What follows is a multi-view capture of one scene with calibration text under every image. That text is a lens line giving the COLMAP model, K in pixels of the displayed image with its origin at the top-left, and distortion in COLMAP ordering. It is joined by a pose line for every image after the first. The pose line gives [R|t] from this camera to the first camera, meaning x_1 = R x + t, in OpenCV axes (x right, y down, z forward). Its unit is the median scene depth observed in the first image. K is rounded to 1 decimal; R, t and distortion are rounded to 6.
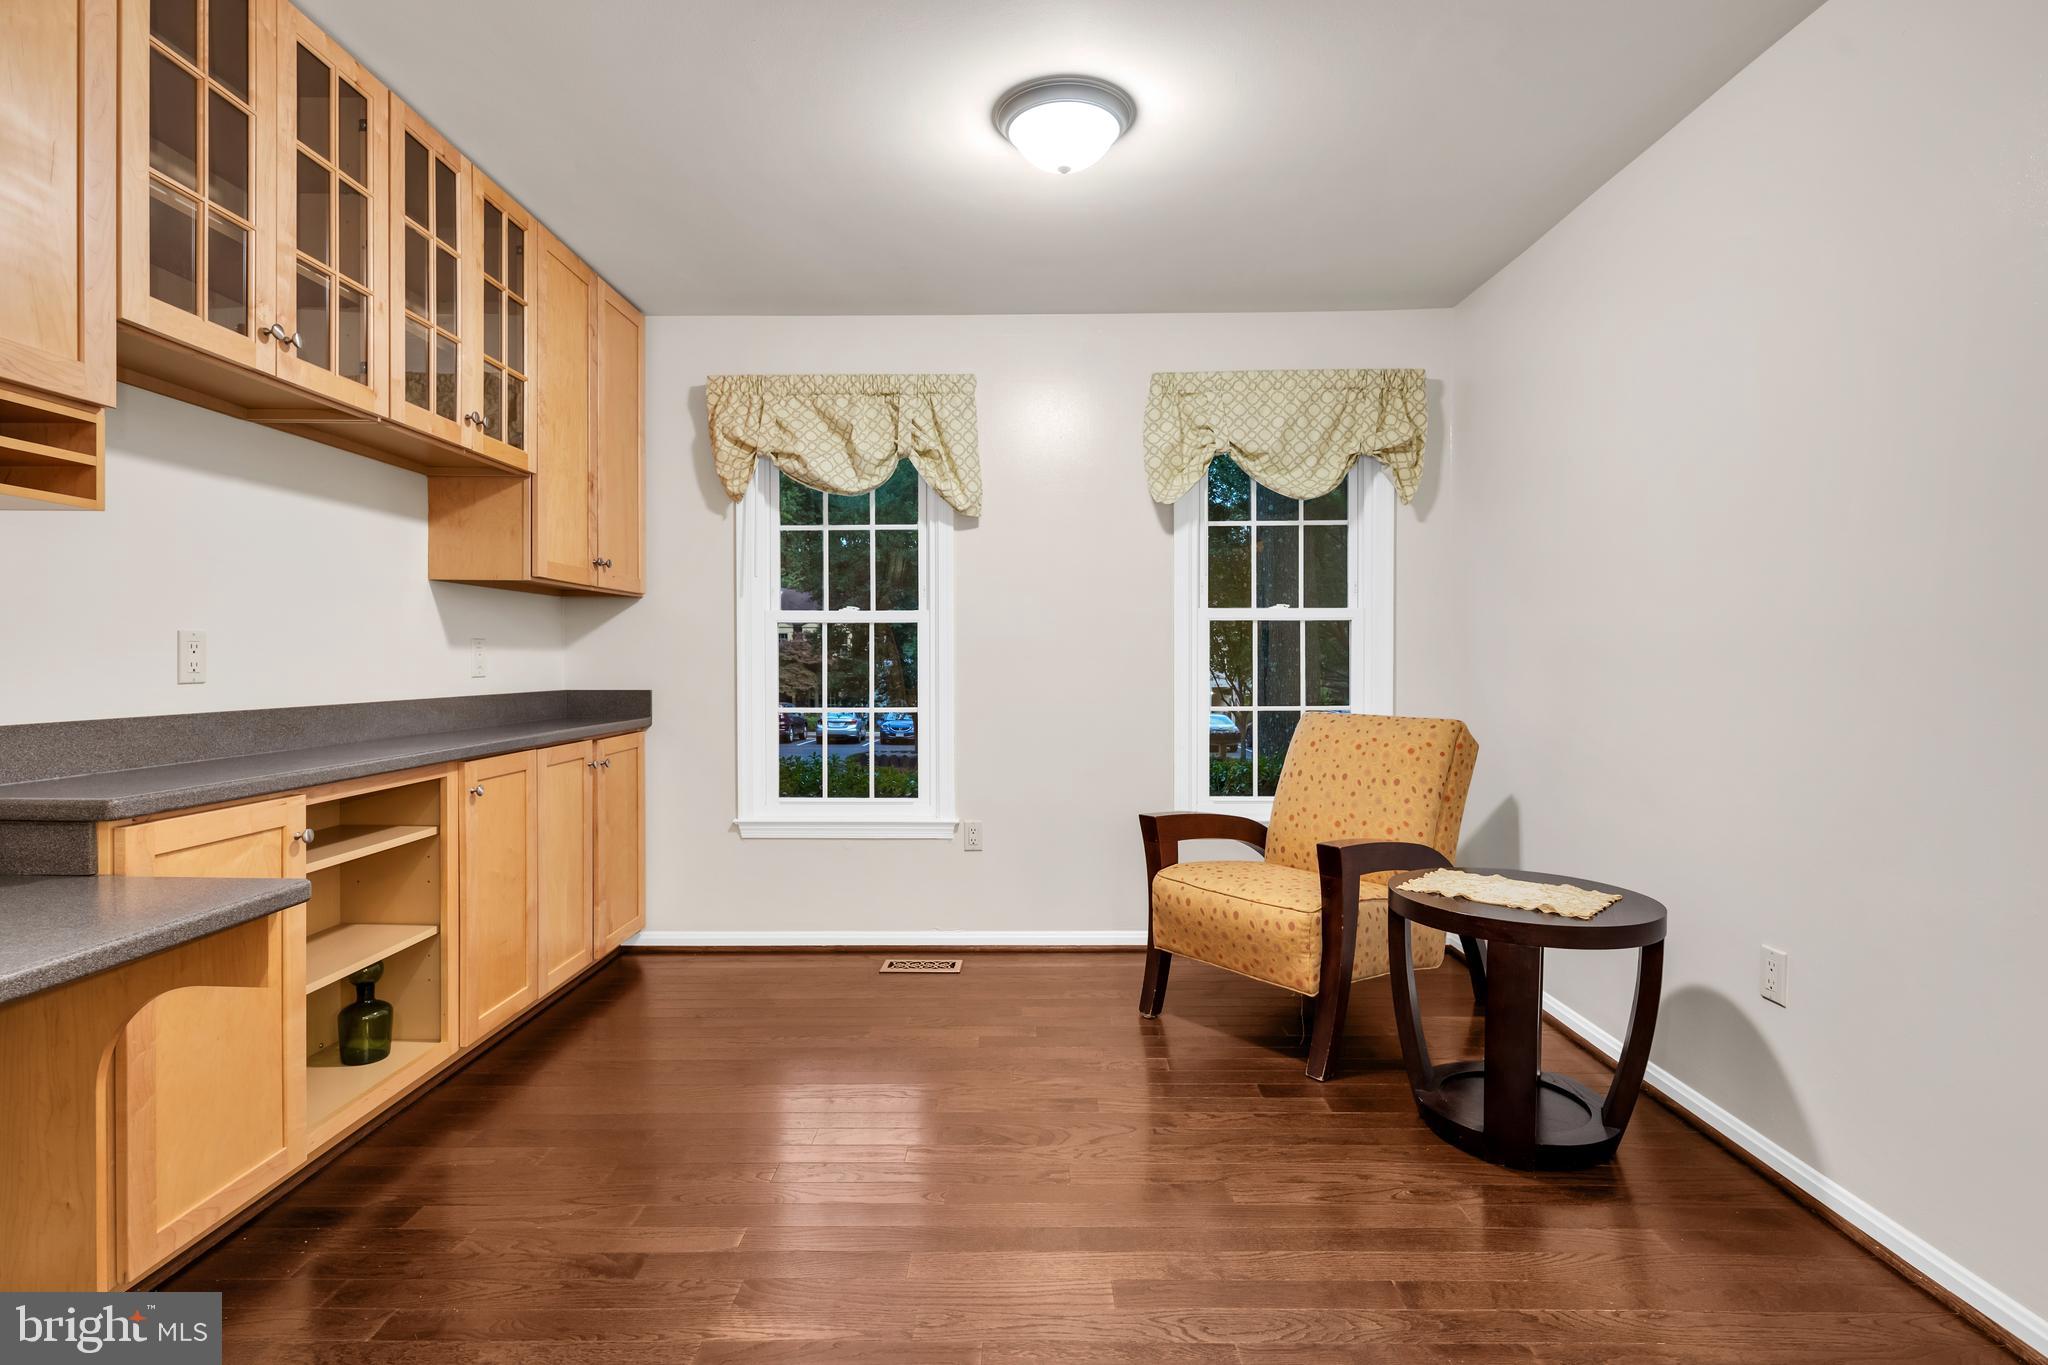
lens RADIAL K [[1003.4, 0, 1023.9], [0, 1003.4, 669.0], [0, 0, 1]] dist [0.007598, -0.005941]
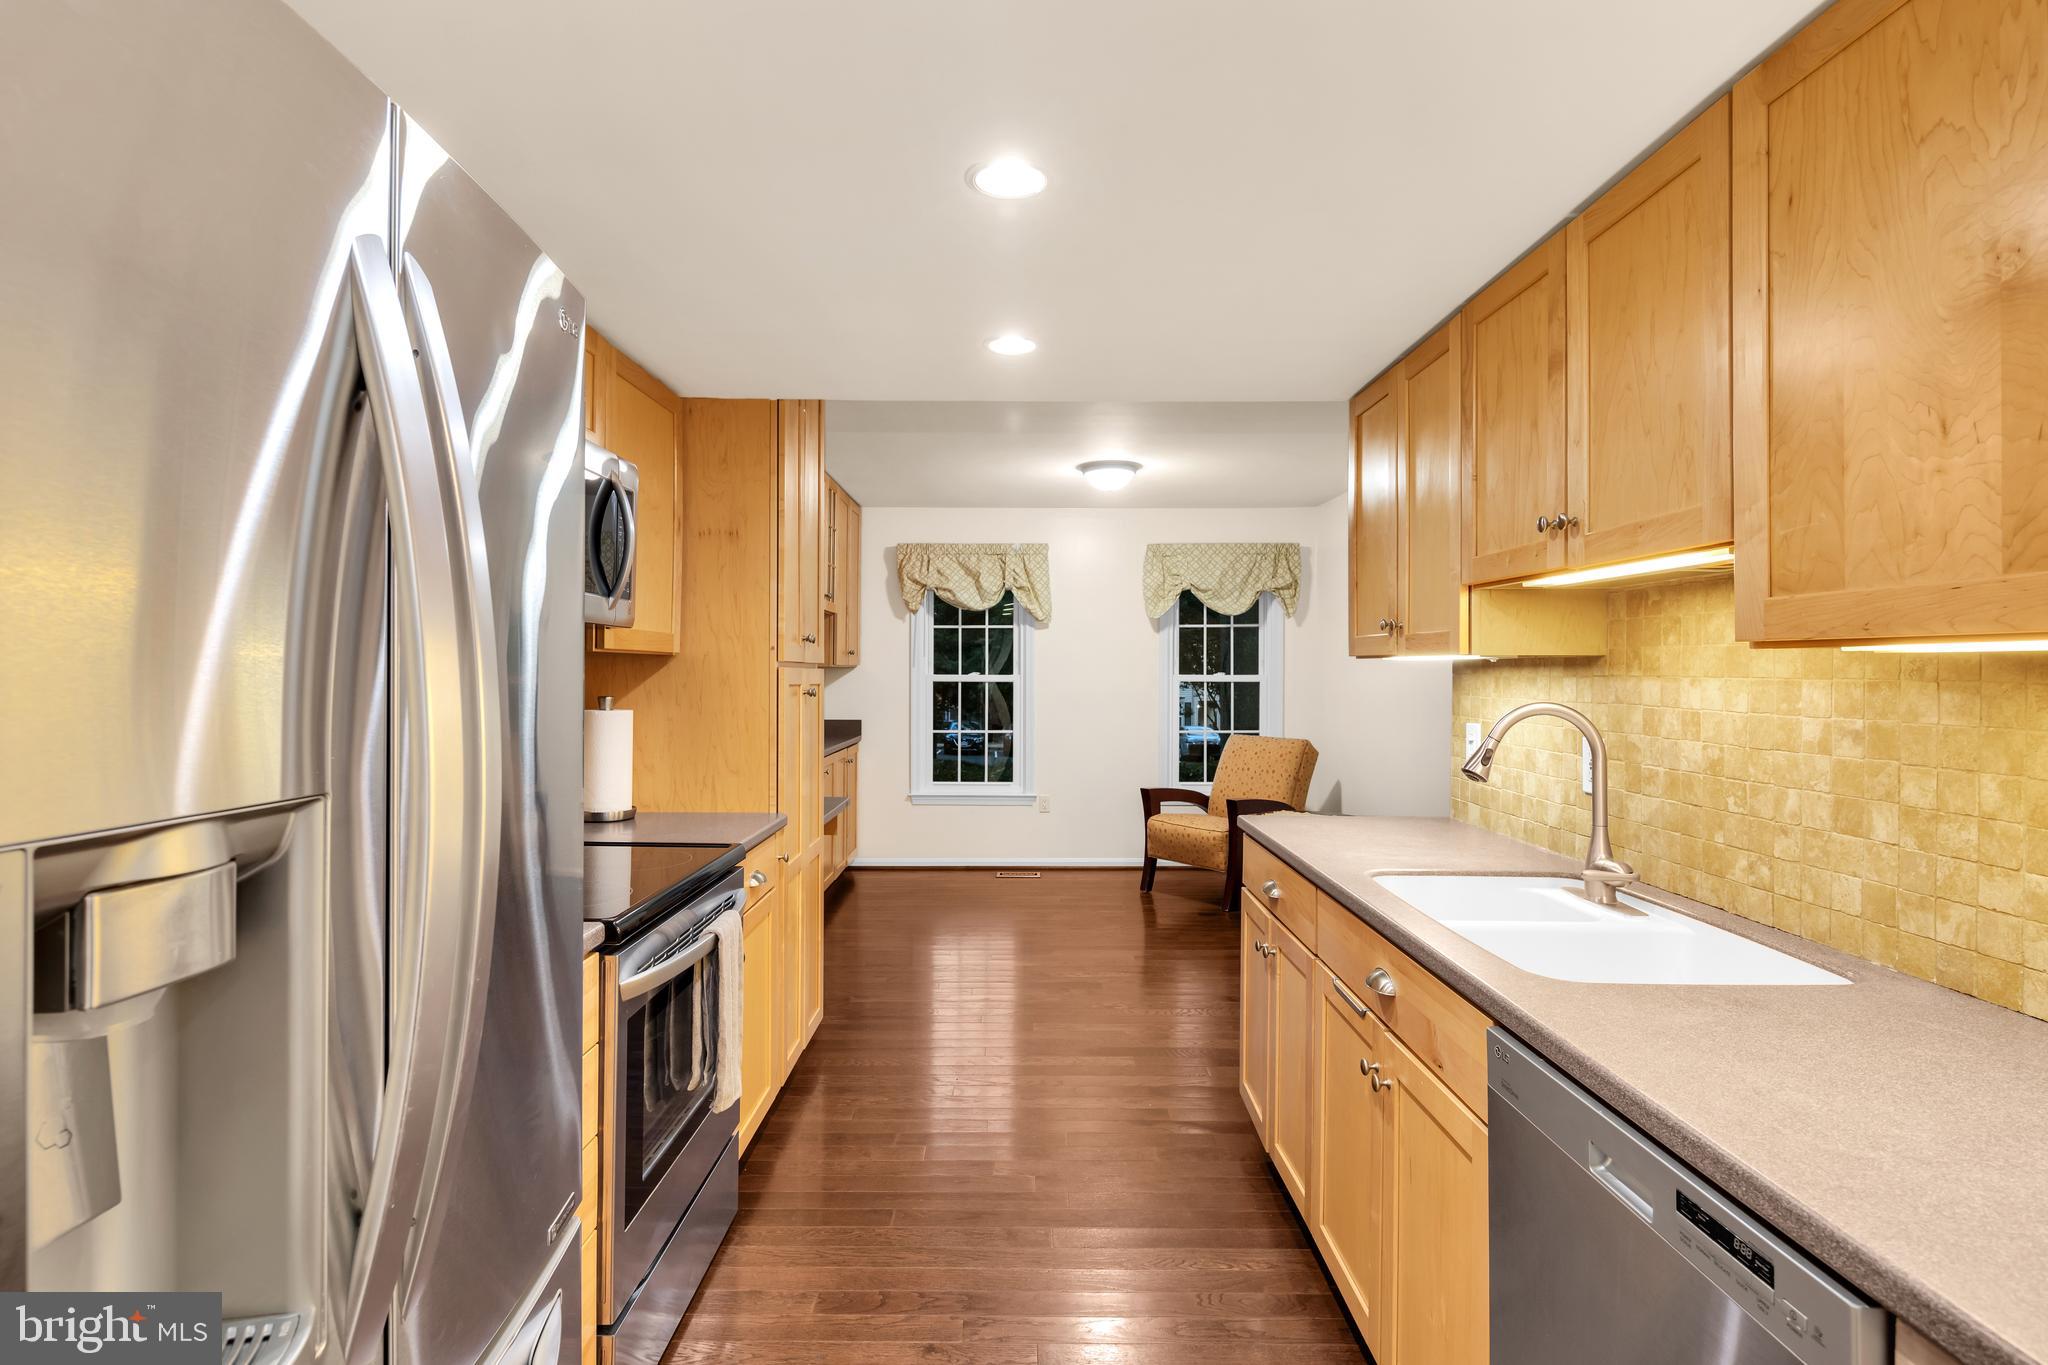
lens RADIAL K [[1003.4, 0, 1023.9], [0, 1003.4, 669.0], [0, 0, 1]] dist [0.007598, -0.005941]
pose [[0.999930, 0.005208, 0.010646, -0.110711], [-0.005118, 0.999951, -0.008444, -0.056353], [-0.010690, 0.008389, 0.999908, -0.785170]]
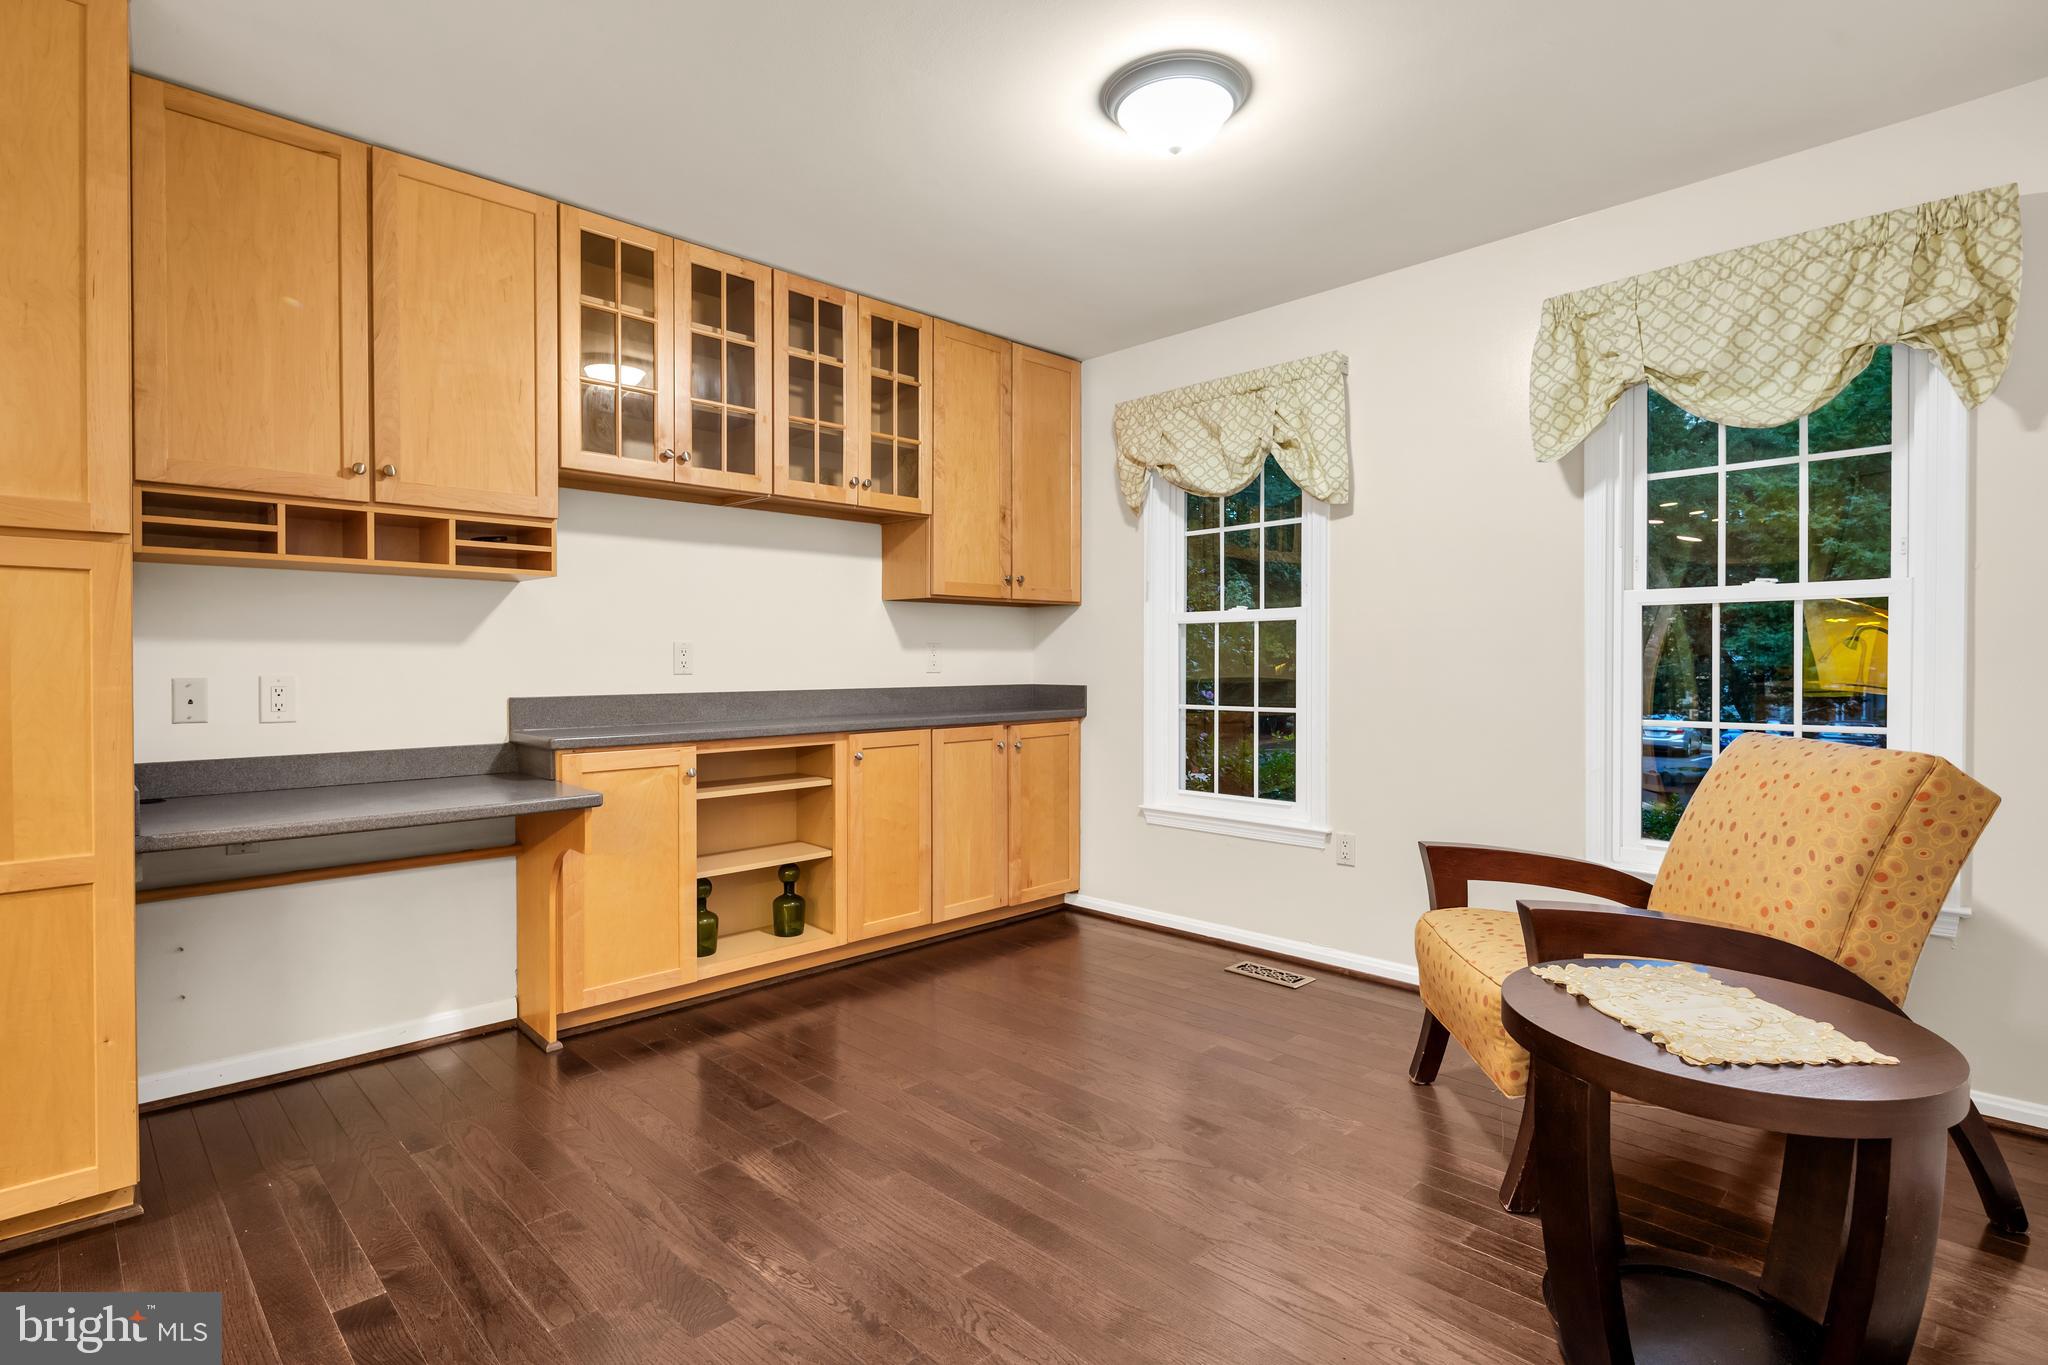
lens RADIAL K [[1003.4, 0, 1023.9], [0, 1003.4, 669.0], [0, 0, 1]] dist [0.007598, -0.005941]
pose [[0.706489, 0.005584, -0.707702, 0.407005], [-0.004301, 0.999984, 0.003597, -0.001635], [0.707711, 0.000503, 0.706502, 0.141706]]
